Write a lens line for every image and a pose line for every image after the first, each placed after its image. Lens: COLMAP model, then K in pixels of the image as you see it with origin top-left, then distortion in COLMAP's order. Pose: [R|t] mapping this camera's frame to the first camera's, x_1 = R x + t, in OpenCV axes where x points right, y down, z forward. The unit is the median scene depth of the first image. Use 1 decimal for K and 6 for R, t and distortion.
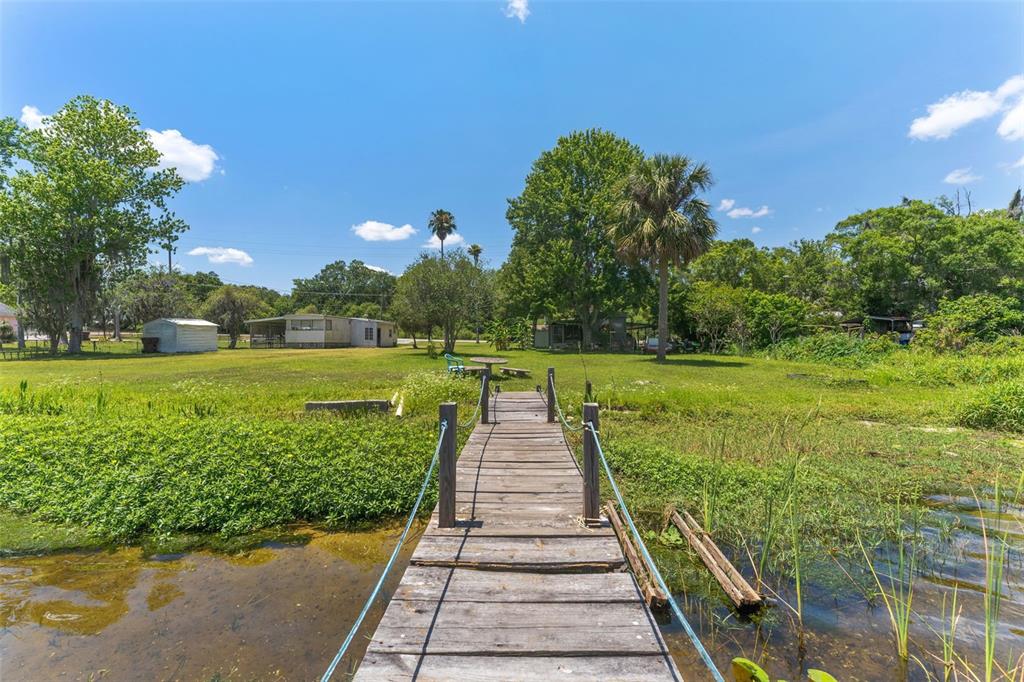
lens RADIAL K [[421.4, 0, 512.0], [0, 421.4, 341.0], [0, 0, 1]] dist [-0.002093, -0.000432]
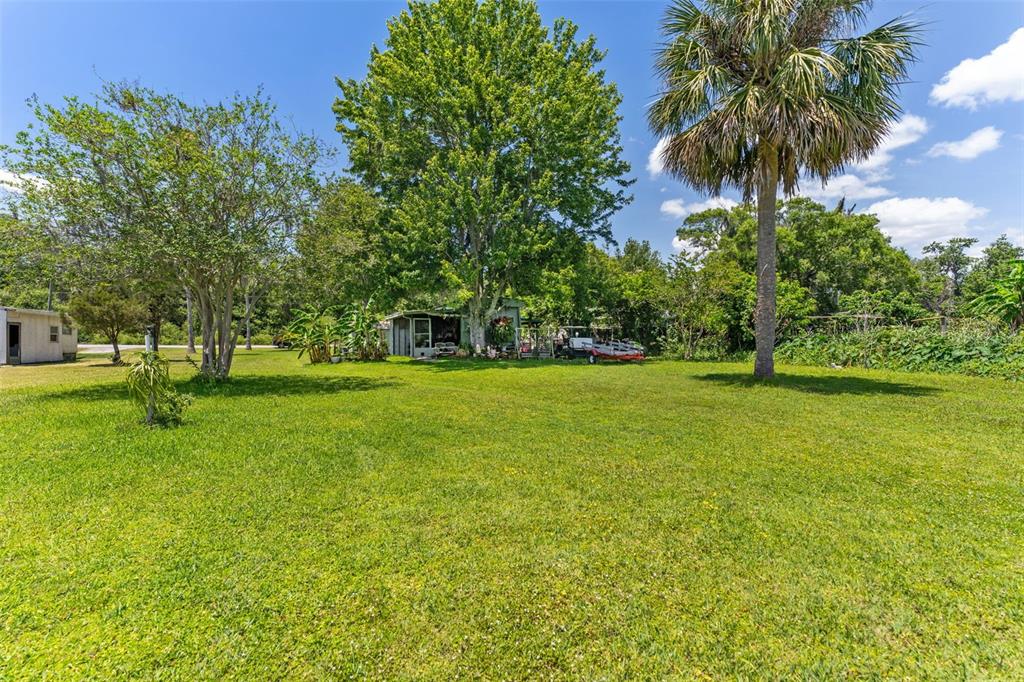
lens RADIAL K [[421.4, 0, 512.0], [0, 421.4, 341.0], [0, 0, 1]] dist [-0.002093, -0.000432]
pose [[0.876345, -0.015628, 0.481431, -0.071343], [0.014824, 0.999875, 0.005474, -0.005999], [-0.481456, 0.002339, 0.876467, 0.398474]]
